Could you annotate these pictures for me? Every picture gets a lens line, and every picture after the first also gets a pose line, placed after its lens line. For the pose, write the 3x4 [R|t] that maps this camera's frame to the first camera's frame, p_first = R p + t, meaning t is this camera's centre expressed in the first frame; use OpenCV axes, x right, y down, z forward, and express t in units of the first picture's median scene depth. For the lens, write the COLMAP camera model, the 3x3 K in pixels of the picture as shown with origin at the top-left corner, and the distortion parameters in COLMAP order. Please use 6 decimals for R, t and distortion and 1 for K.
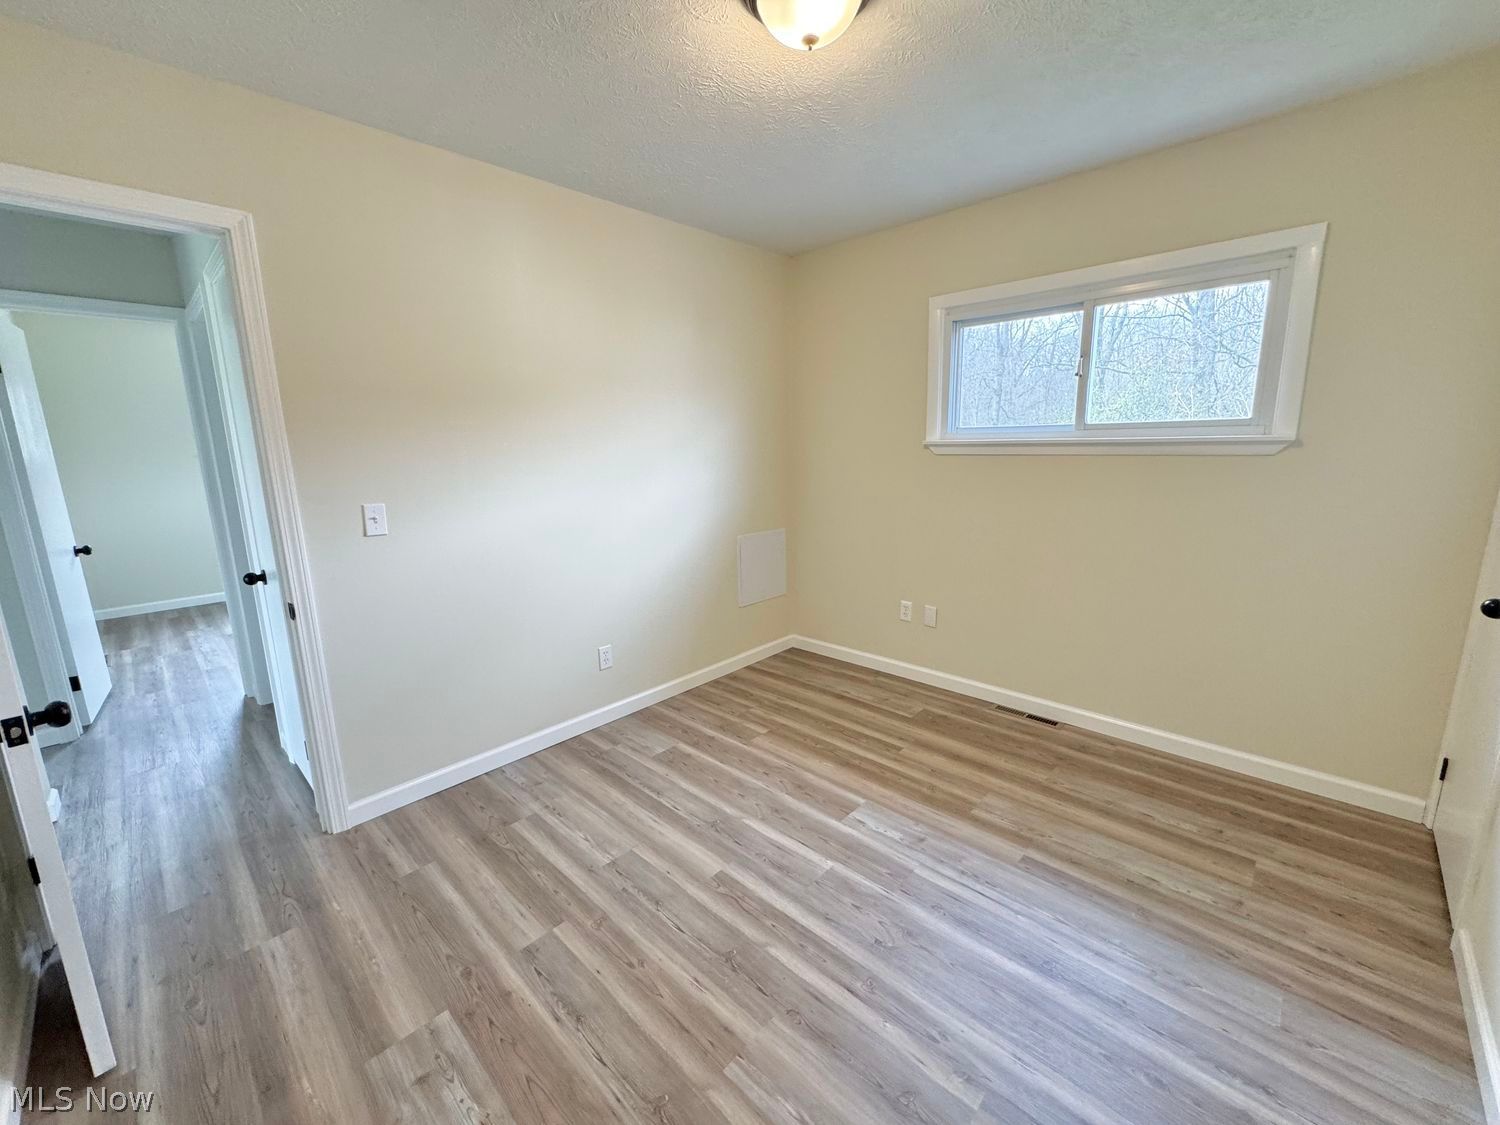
lens RADIAL K [[601.7, 0, 748.6], [0, 601.7, 560.1], [0, 0, 1]] dist [-0.003032, -0.000216]
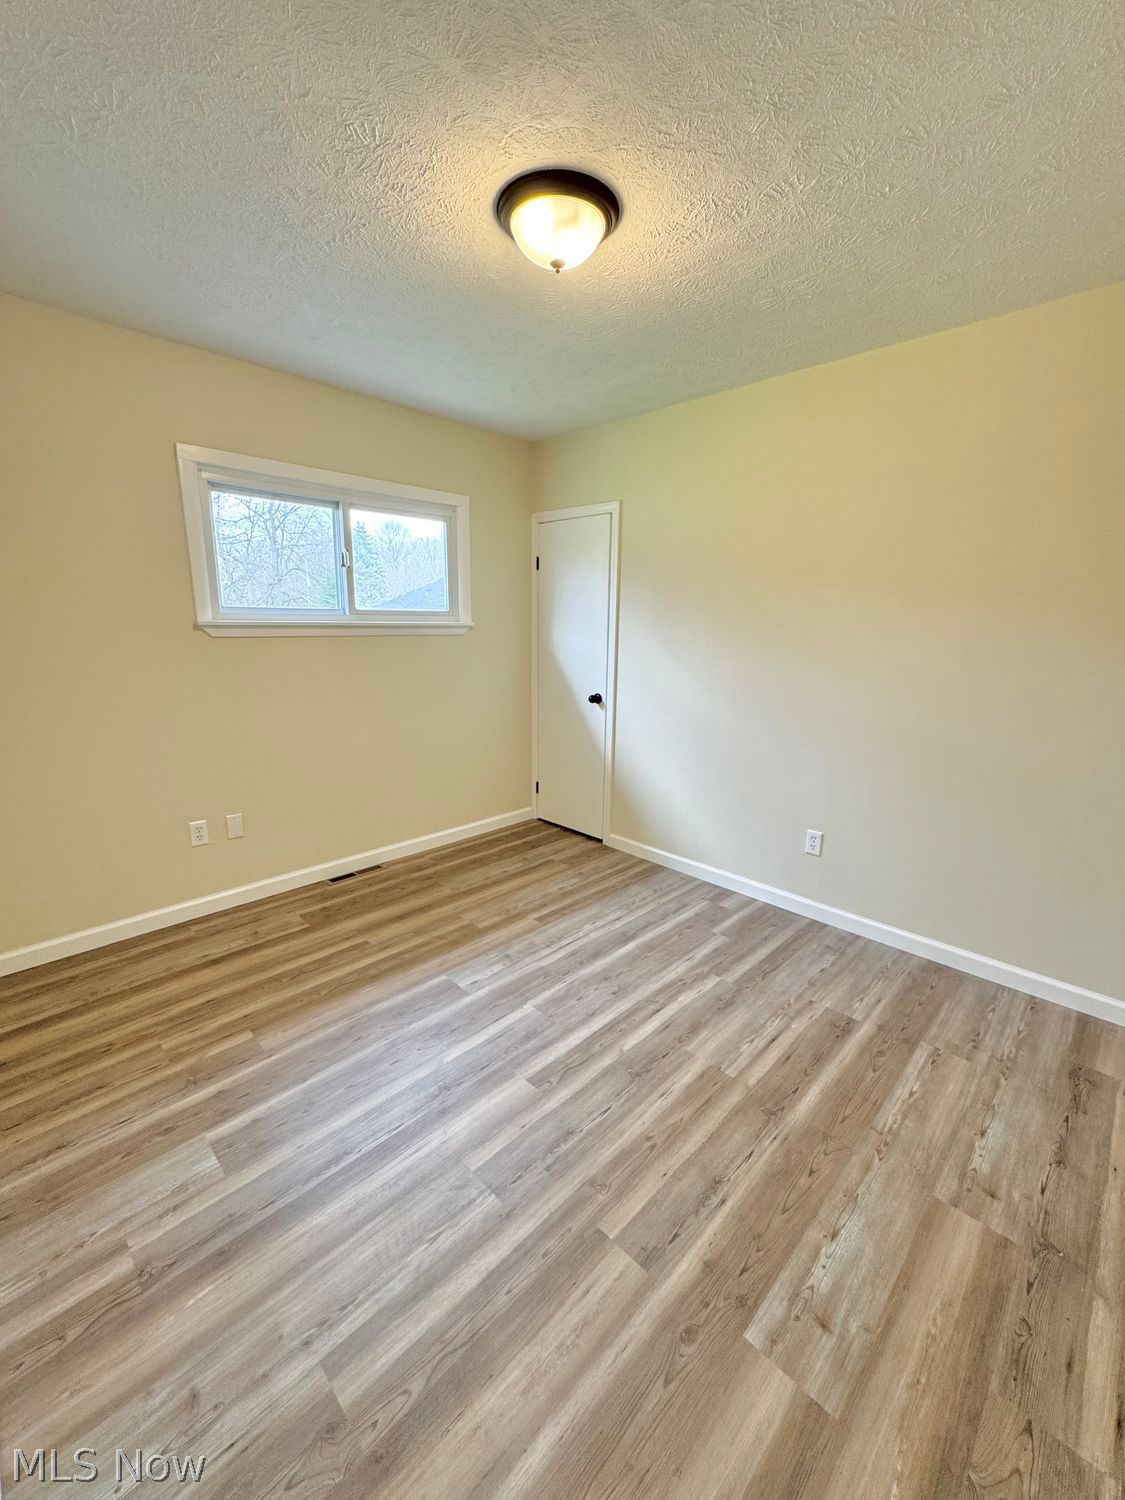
lens RADIAL K [[601.7, 0, 564.6], [0, 601.7, 748.8], [0, 0, 1]] dist [-0.003032, -0.000216]
pose [[0.016461, -0.187893, 0.982052, -0.835049], [0.182225, 0.966299, 0.181824, -0.135959], [-0.983119, 0.175961, 0.050145, 0.775390]]
